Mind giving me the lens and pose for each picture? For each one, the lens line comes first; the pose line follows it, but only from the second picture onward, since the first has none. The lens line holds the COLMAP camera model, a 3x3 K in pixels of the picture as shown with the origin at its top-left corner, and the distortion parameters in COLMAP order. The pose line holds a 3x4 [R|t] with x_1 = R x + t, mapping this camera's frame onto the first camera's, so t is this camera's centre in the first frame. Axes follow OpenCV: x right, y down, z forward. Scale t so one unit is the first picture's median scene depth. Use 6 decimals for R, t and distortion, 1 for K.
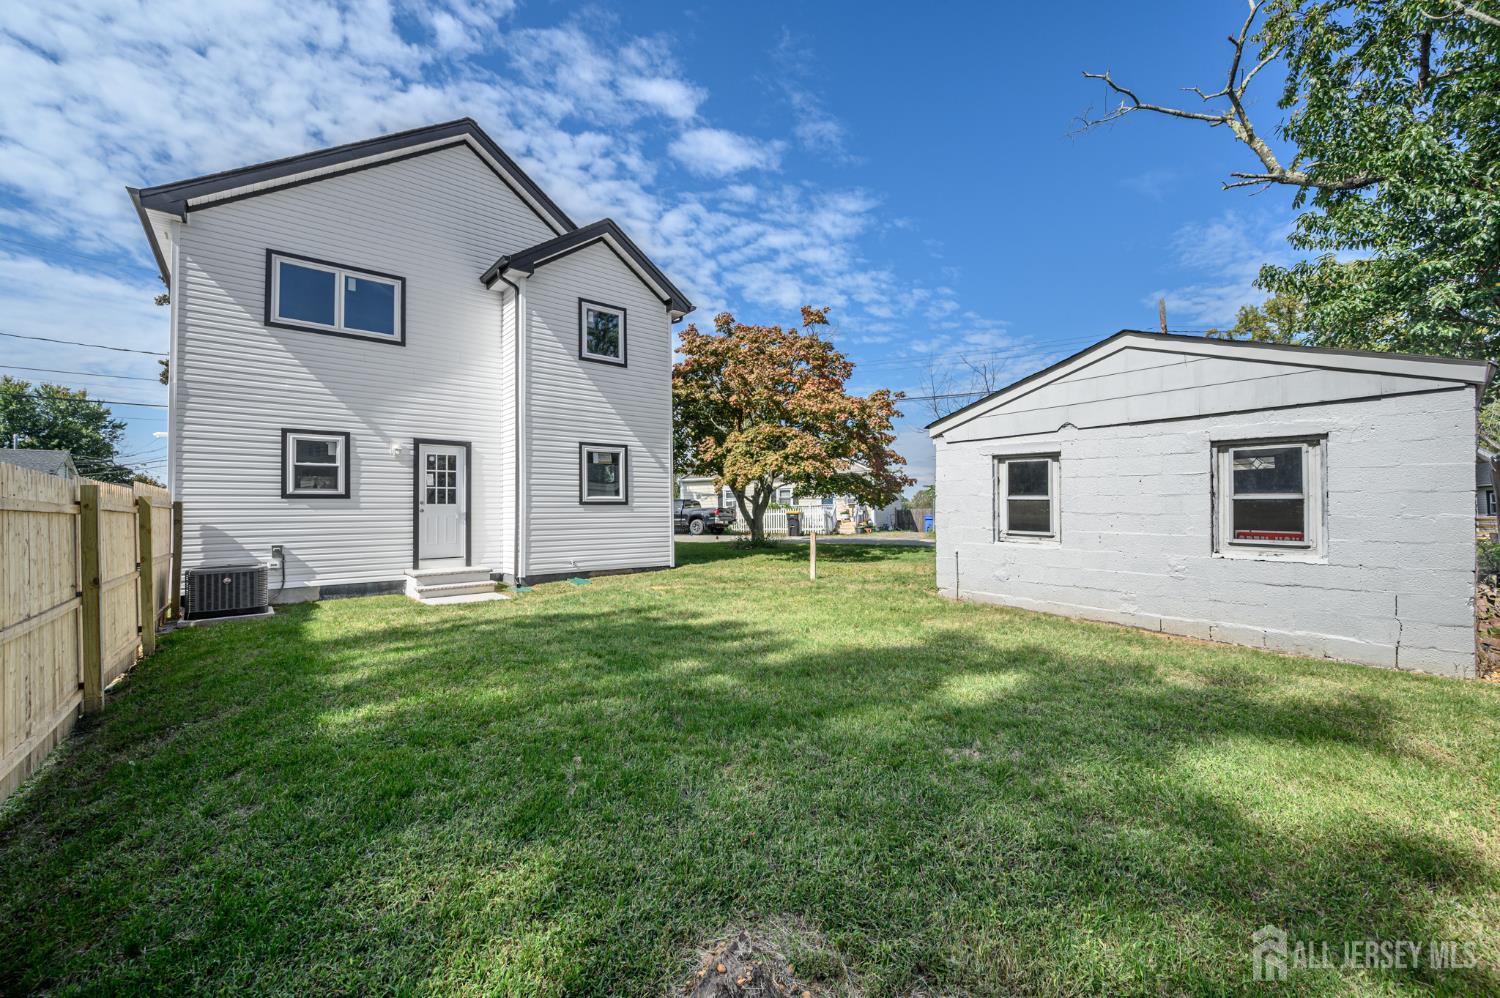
lens RADIAL K [[612.6, 0, 750.0], [0, 612.6, 499.0], [0, 0, 1]] dist [0.000152, 0.000007]
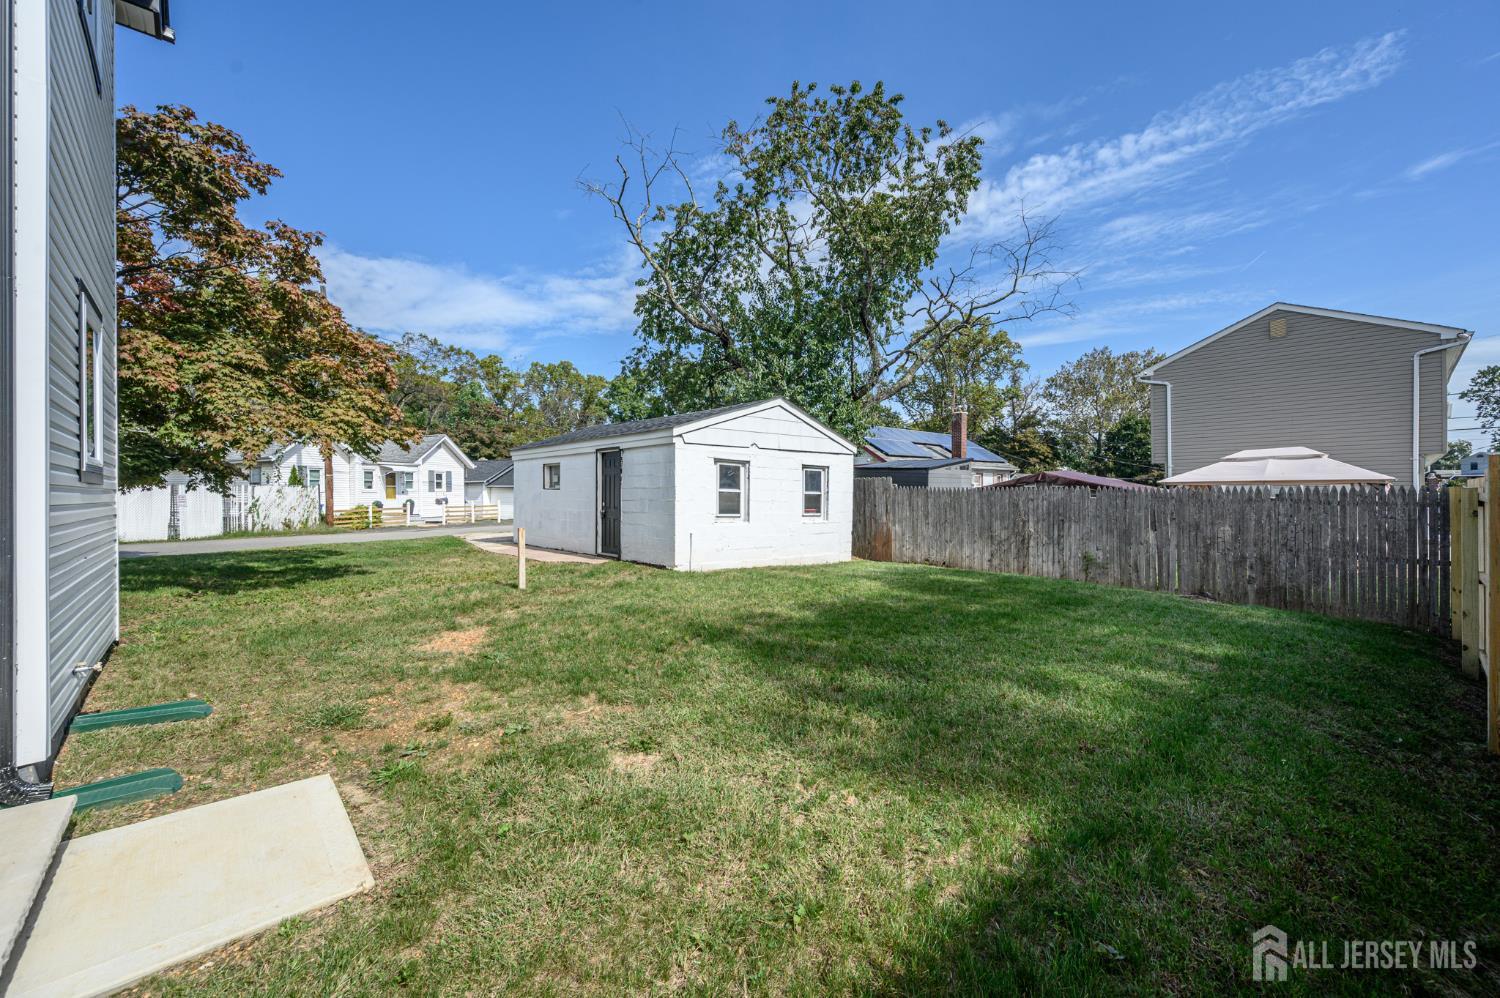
lens RADIAL K [[612.6, 0, 750.0], [0, 612.6, 499.0], [0, 0, 1]] dist [0.000152, 0.000007]
pose [[-0.052468, 0.002834, 0.998619, -0.972784], [-0.016839, 0.999851, -0.003722, 0.022482], [-0.998481, -0.017011, -0.052412, 1.027137]]
